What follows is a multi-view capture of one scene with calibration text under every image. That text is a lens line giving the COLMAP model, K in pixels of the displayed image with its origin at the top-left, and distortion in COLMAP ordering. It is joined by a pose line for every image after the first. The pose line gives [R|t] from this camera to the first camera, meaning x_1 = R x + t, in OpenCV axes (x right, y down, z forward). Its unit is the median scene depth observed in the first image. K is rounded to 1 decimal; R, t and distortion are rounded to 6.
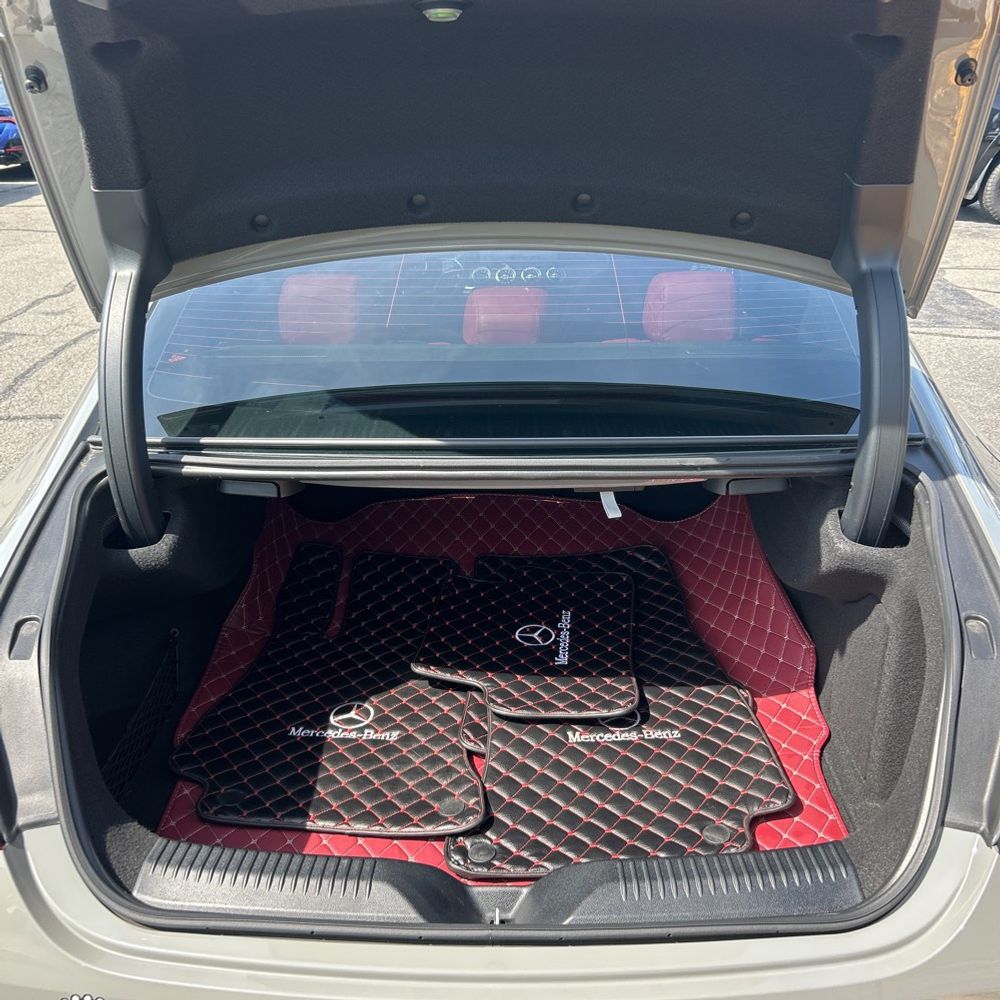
lens RADIAL K [[1008.7, 0, 504.1], [0, 1008.7, 499.0], [0, 0, 1]] dist [0.028291, -0.021137]
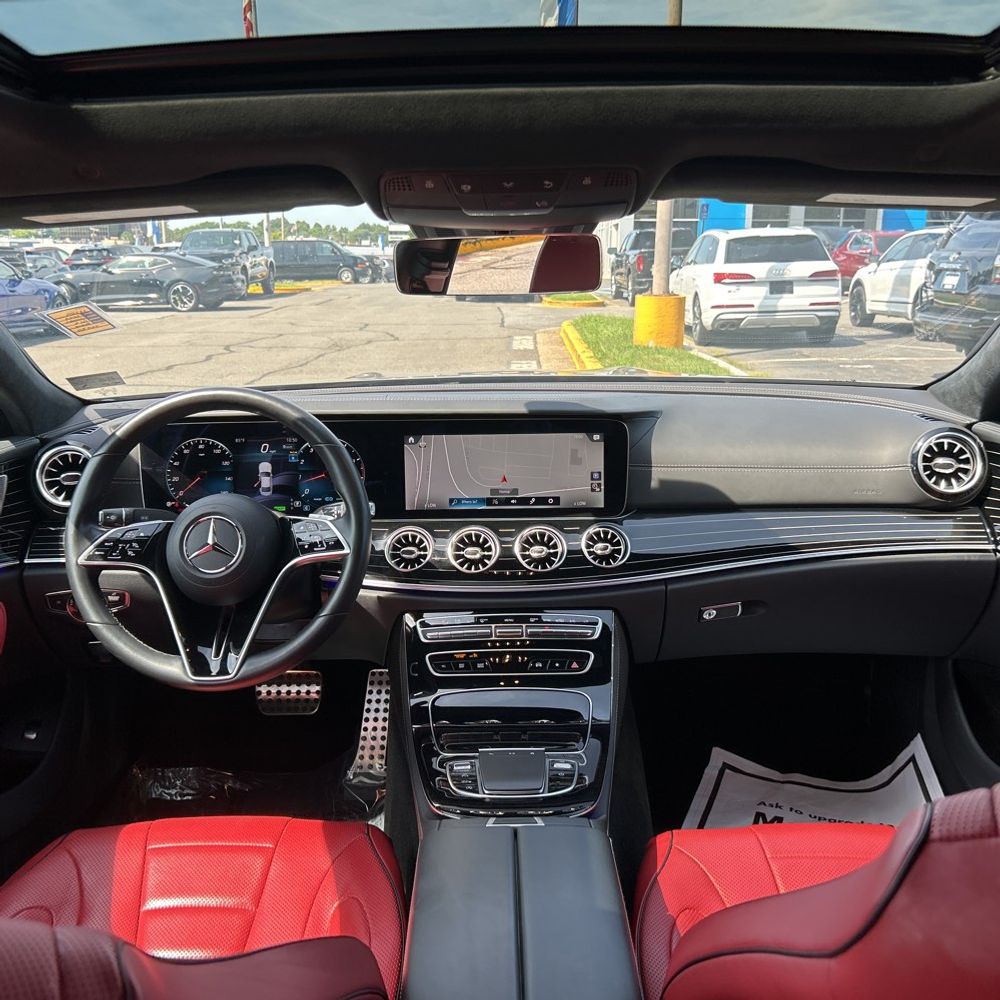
lens RADIAL K [[1007.9, 0, 496.8], [0, 1007.9, 481.6], [0, 0, 1]] dist [0.021438, -0.002390]
pose [[0.999664, -0.008240, 0.024589, 0.000385], [0.012551, 0.983462, -0.180681, -0.098506], [-0.022694, 0.180929, 0.983234, 0.345386]]
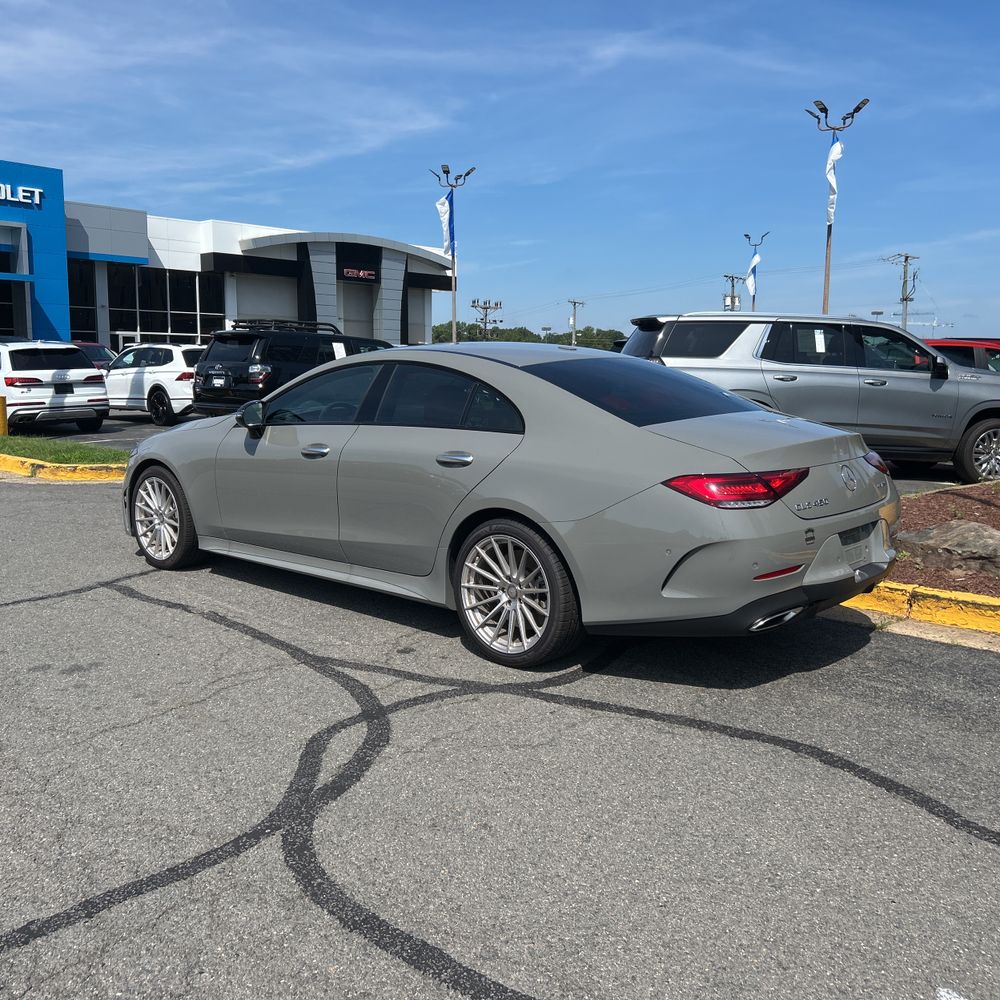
lens RADIAL K [[1004.5, 0, 483.3], [0, 1004.5, 499.7], [0, 0, 1]] dist [0.073244, -0.136386]
pose [[0.660944, -0.101577, 0.743529, -0.605928], [0.291766, 0.947628, -0.129899, 0.077103], [-0.691394, 0.302793, 0.655966, -0.097825]]
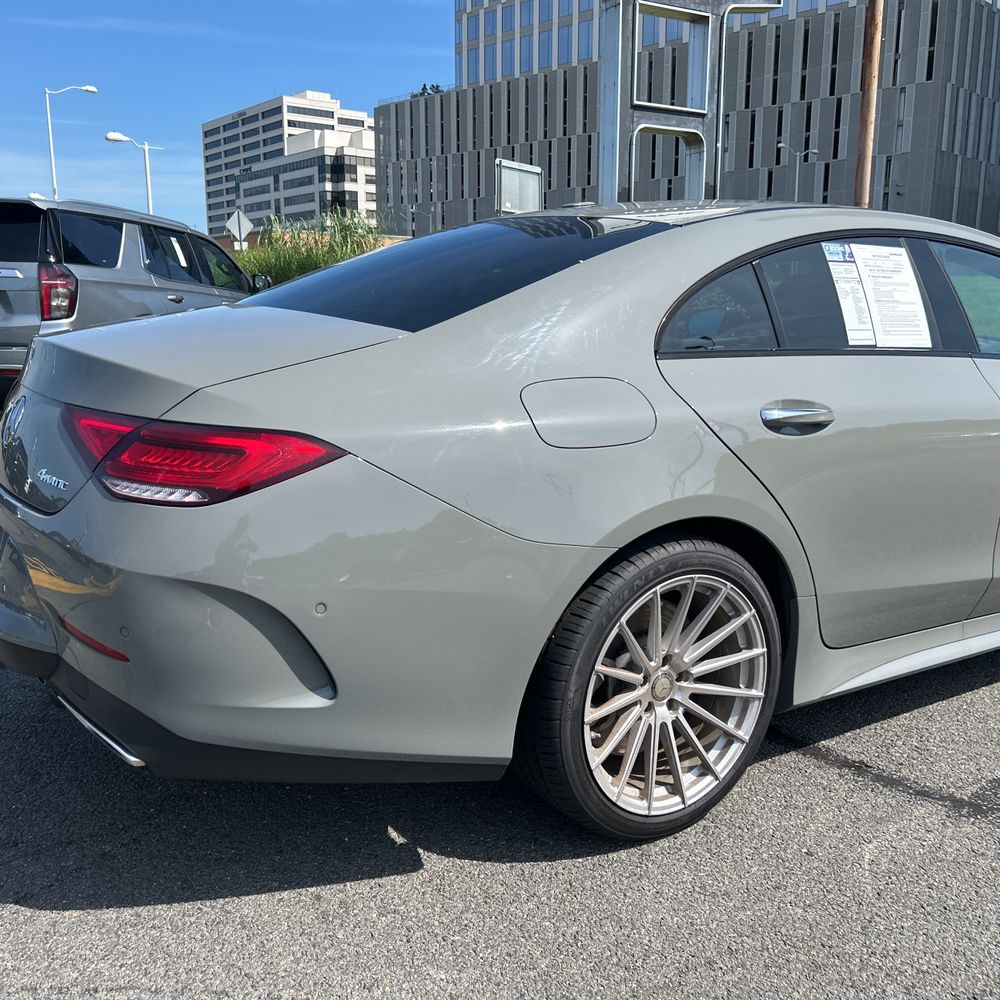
lens RADIAL K [[1020.2, 0, 501.6], [0, 1020.2, 502.3], [0, 0, 1]] dist [0.030257, -0.018031]
pose [[-0.560564, -0.165579, 0.811389, -0.355491], [0.315144, 0.863429, 0.393922, -0.334362], [-0.765802, 0.476523, -0.431827, 0.936731]]
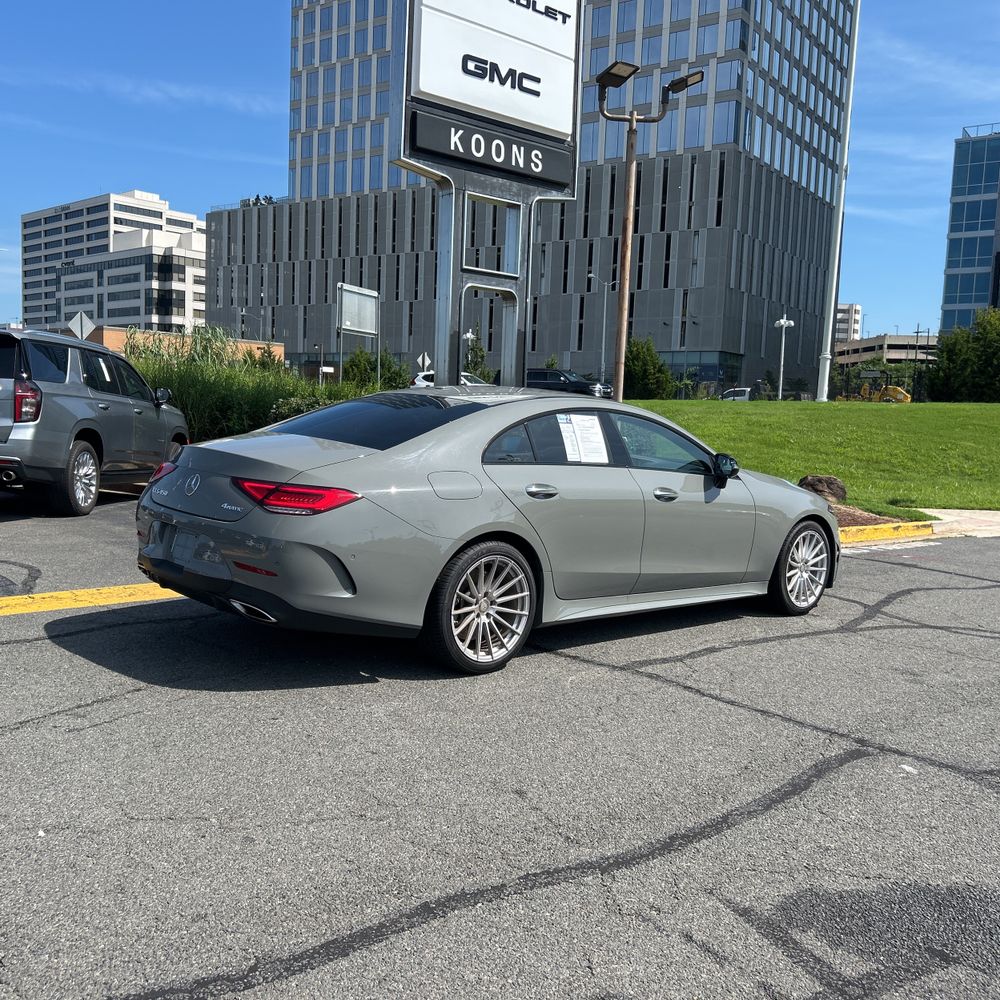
lens RADIAL K [[1017.2, 0, 492.6], [0, 1017.2, 502.2], [0, 0, 1]] dist [0.075327, -0.136428]
pose [[-0.685542, -0.096647, 0.721590, -0.651708], [0.242218, 0.904407, 0.351251, -0.462444], [-0.686559, 0.415580, -0.596599, 1.182894]]
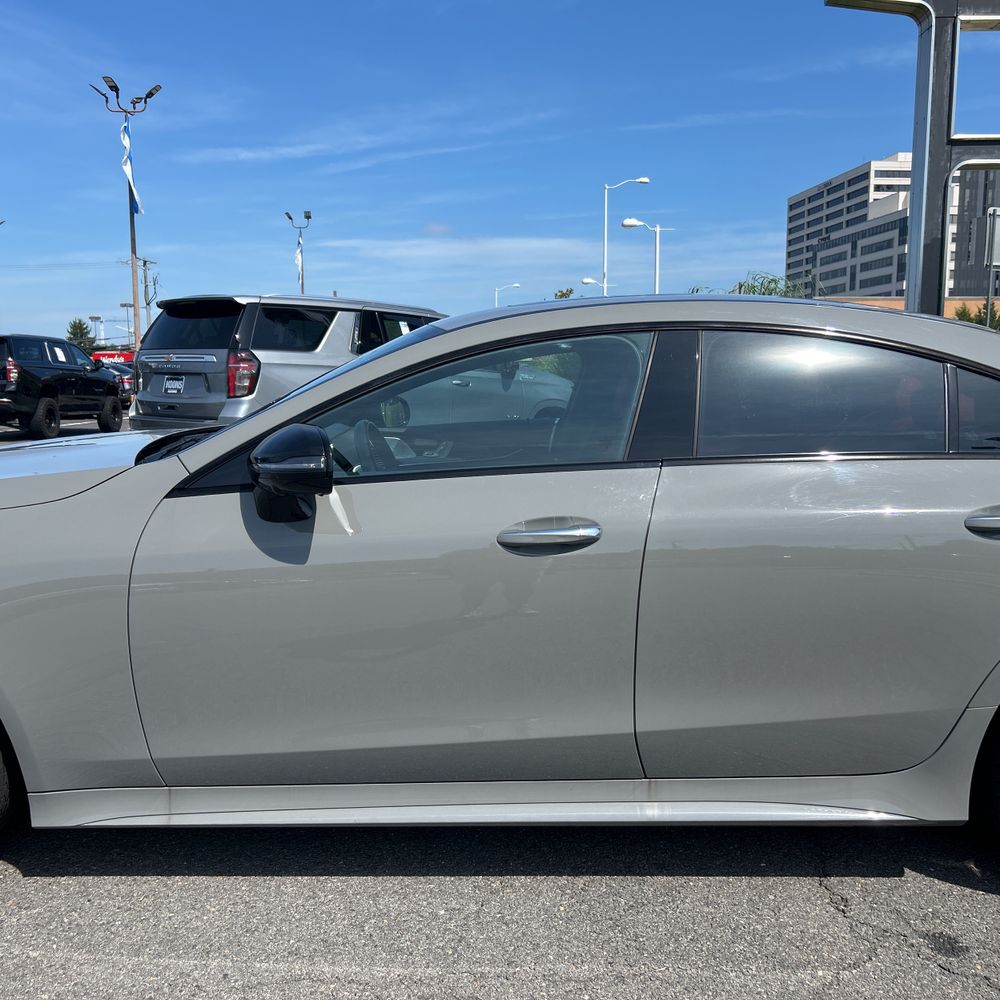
lens RADIAL K [[1012.1, 0, 494.4], [0, 1012.1, 501.8], [0, 0, 1]] dist [0.048103, -0.050548]
pose [[-0.034689, -0.132345, 0.990597, -0.440759], [0.393636, 0.909260, 0.135263, -0.152397], [-0.918612, 0.394627, 0.020555, 0.478175]]
